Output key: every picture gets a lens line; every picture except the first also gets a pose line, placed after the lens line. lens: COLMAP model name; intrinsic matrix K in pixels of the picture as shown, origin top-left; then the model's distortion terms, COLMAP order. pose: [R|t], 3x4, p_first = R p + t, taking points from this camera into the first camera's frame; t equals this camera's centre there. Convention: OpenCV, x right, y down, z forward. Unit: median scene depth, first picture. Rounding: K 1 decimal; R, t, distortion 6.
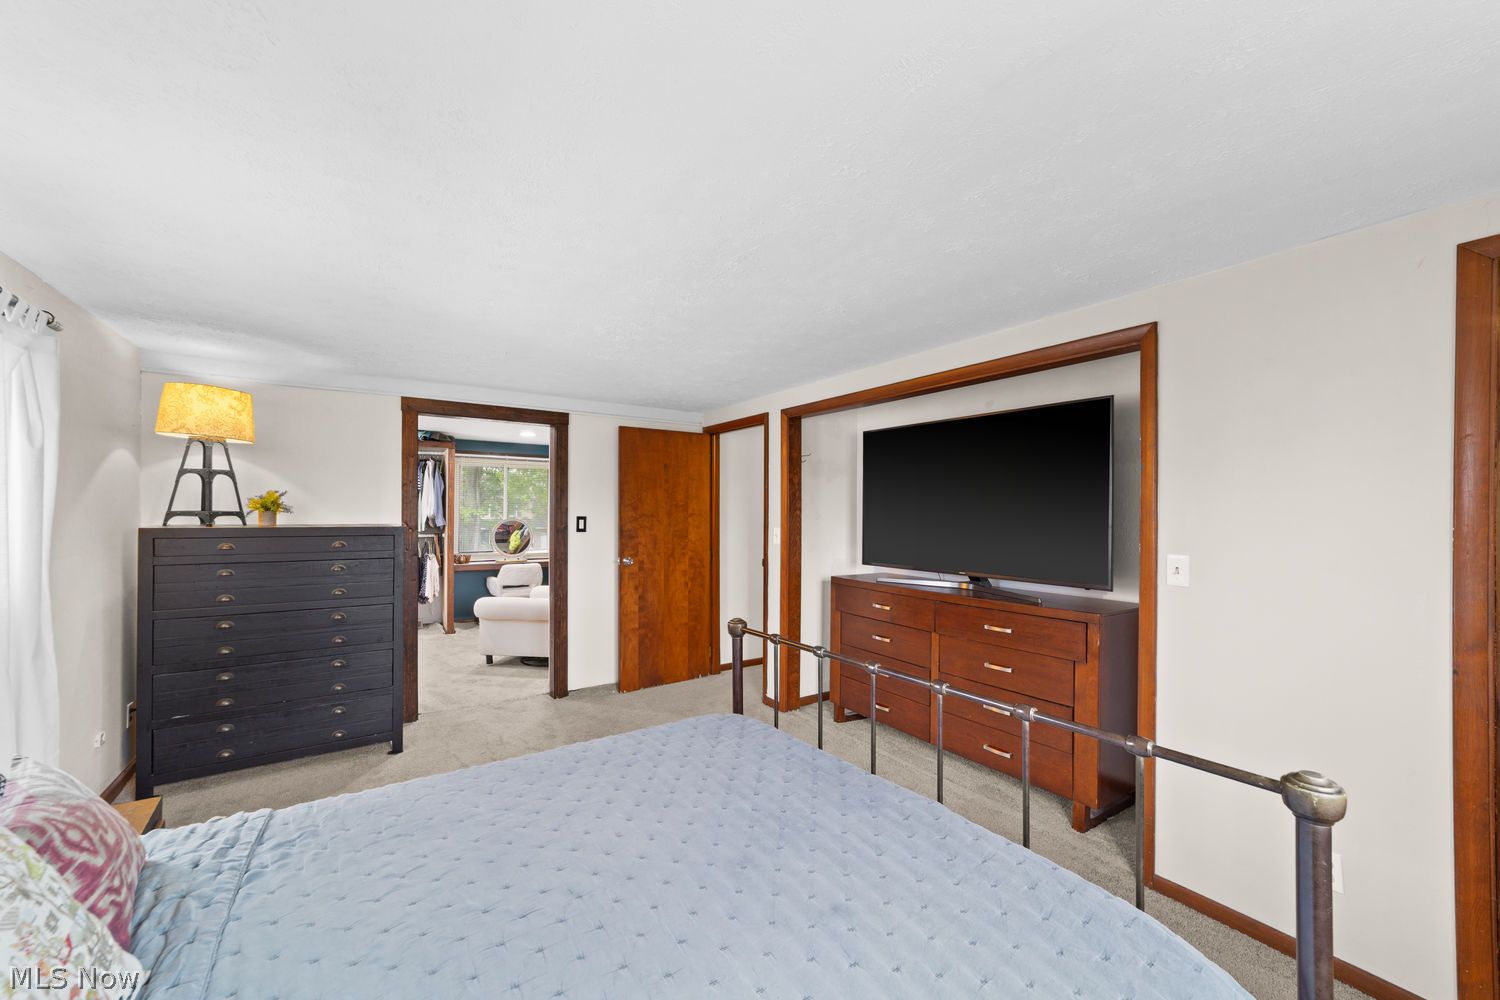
lens RADIAL K [[591.7, 0, 747.5], [0, 591.7, 505.5], [0, 0, 1]] dist [0.000866, 0.000323]
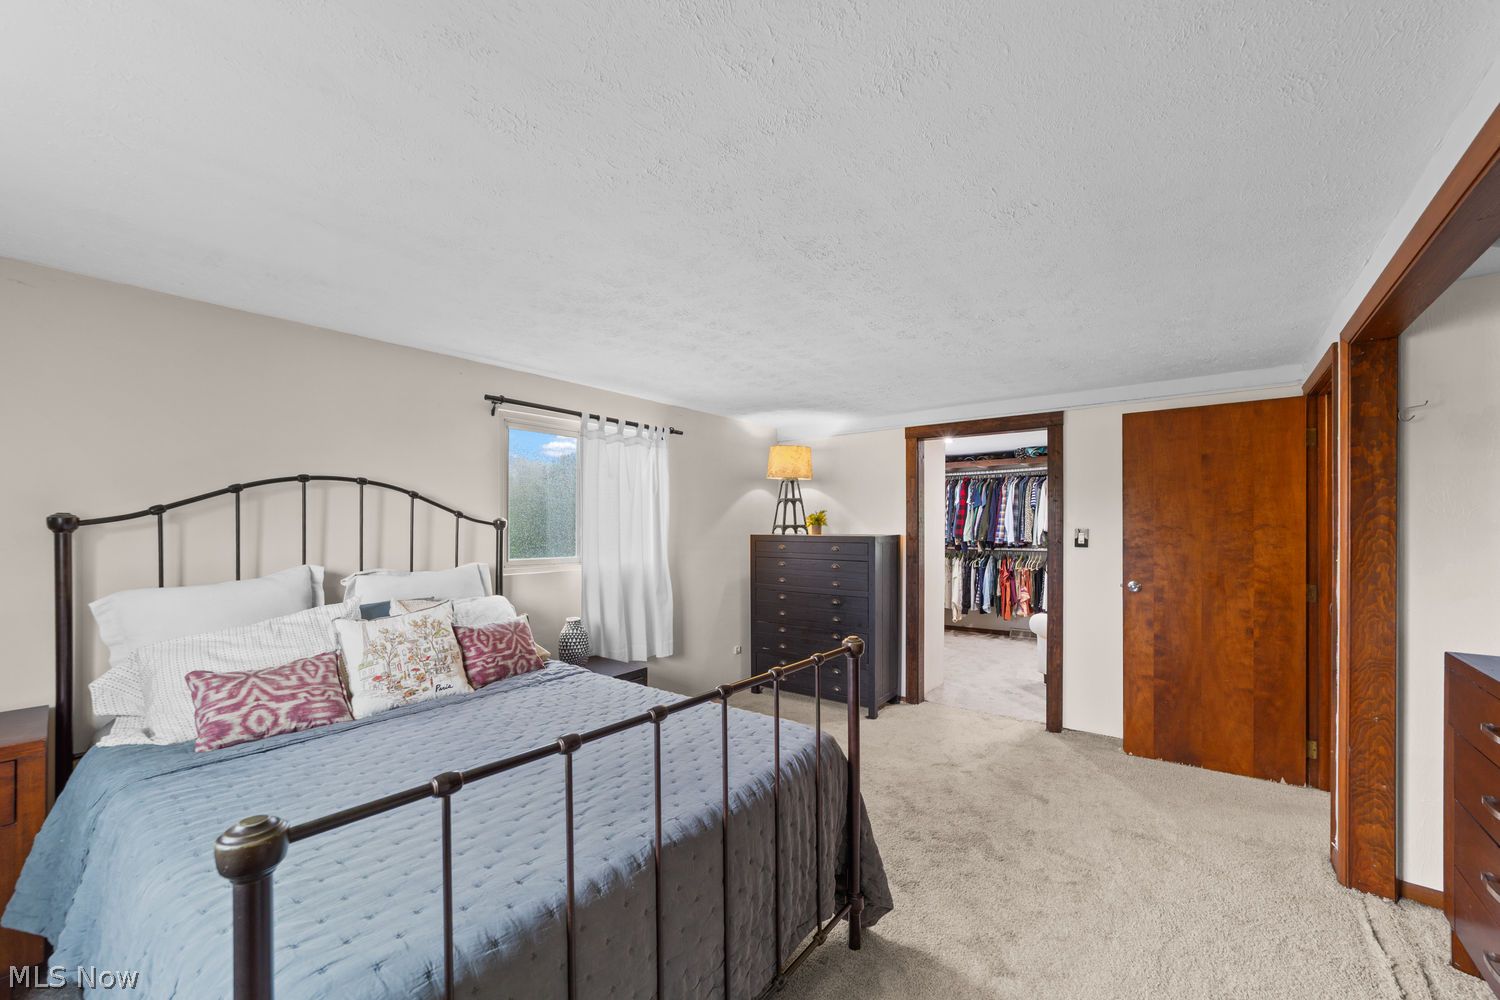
lens RADIAL K [[591.7, 0, 737.8], [0, 591.7, 525.0], [0, 0, 1]] dist [0.000866, 0.000323]
pose [[0.298907, -0.010513, -0.954224, 0.380776], [0.010354, 0.999916, -0.007773, 0.014158], [0.954226, -0.007557, 0.298991, 0.272347]]
